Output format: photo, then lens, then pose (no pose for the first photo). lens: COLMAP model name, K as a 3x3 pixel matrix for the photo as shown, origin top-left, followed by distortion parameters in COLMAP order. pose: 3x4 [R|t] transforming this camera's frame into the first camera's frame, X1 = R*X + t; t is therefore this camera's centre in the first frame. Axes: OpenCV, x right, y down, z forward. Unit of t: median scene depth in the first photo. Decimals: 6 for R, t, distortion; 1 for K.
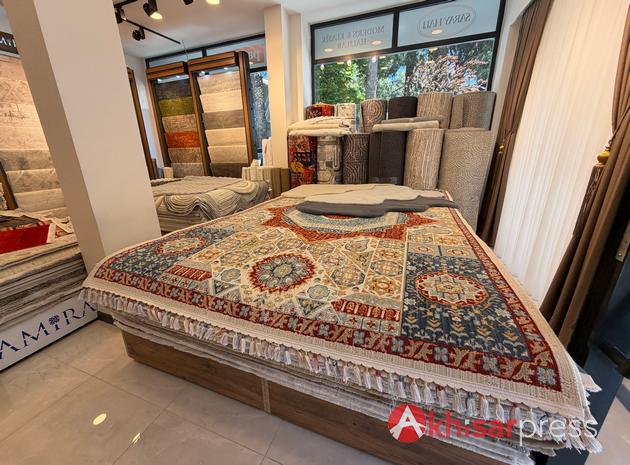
lens RADIAL K [[251.3, 0, 311.2], [0, 251.3, 227.0], [0, 0, 1]] dist [0.000730, -0.000077]
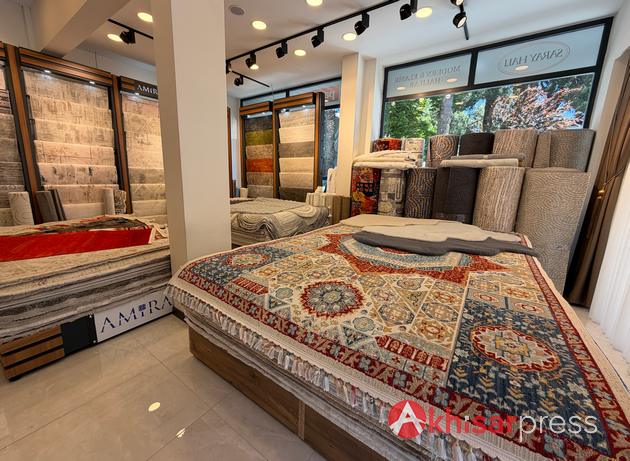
lens RADIAL K [[250.3, 0, 312.6], [0, 250.3, 223.9], [0, 0, 1]] dist [0.000152, -0.000101]
pose [[0.969121, 0.096190, -0.227050, 0.011902], [-0.121032, 0.987787, -0.098126, -0.010874], [0.214838, 0.122576, 0.968927, -0.046979]]
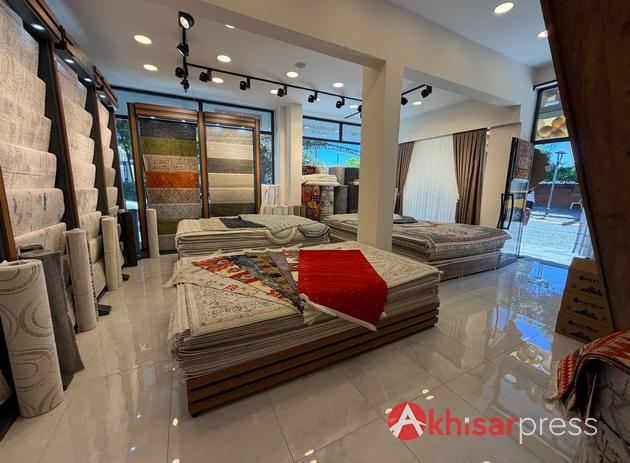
lens RADIAL K [[250.3, 0, 312.6], [0, 250.3, 224.9], [0, 0, 1]] dist [0.000152, -0.000101]
pose [[0.665493, -0.083363, 0.741734, -2.895825], [0.193721, 0.978981, -0.063781, -0.070563], [-0.720827, 0.186135, 0.667654, 0.089780]]
